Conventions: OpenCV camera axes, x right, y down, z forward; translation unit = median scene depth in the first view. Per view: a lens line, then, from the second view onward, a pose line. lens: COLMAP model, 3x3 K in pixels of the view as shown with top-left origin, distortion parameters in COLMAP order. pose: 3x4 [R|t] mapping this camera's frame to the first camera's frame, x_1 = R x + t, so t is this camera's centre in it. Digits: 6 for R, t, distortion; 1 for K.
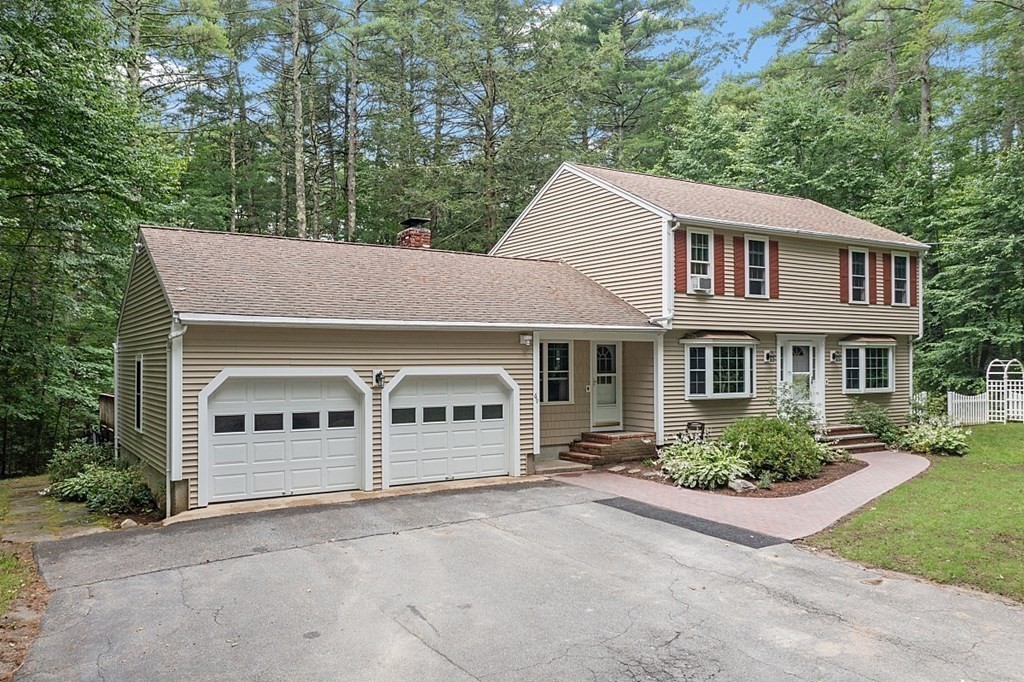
lens RADIAL K [[794.8, 0, 514.6], [0, 794.8, 359.1], [0, 0, 1]] dist [-0.001401, -0.002462]
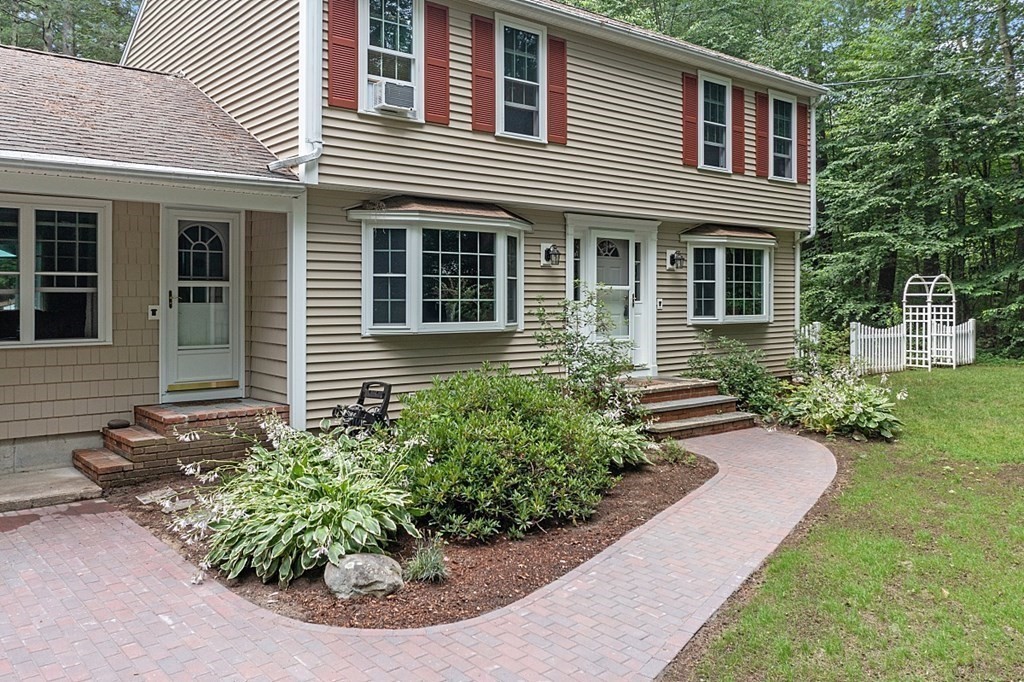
lens RADIAL K [[813.2, 0, 510.6], [0, 813.2, 294.9], [0, 0, 1]] dist [0.002174, 0.003565]
pose [[0.991648, 0.004970, 0.128878, 0.208908], [-0.005301, 0.999983, 0.002230, 0.021341], [-0.128864, -0.002895, 0.991658, 0.427970]]
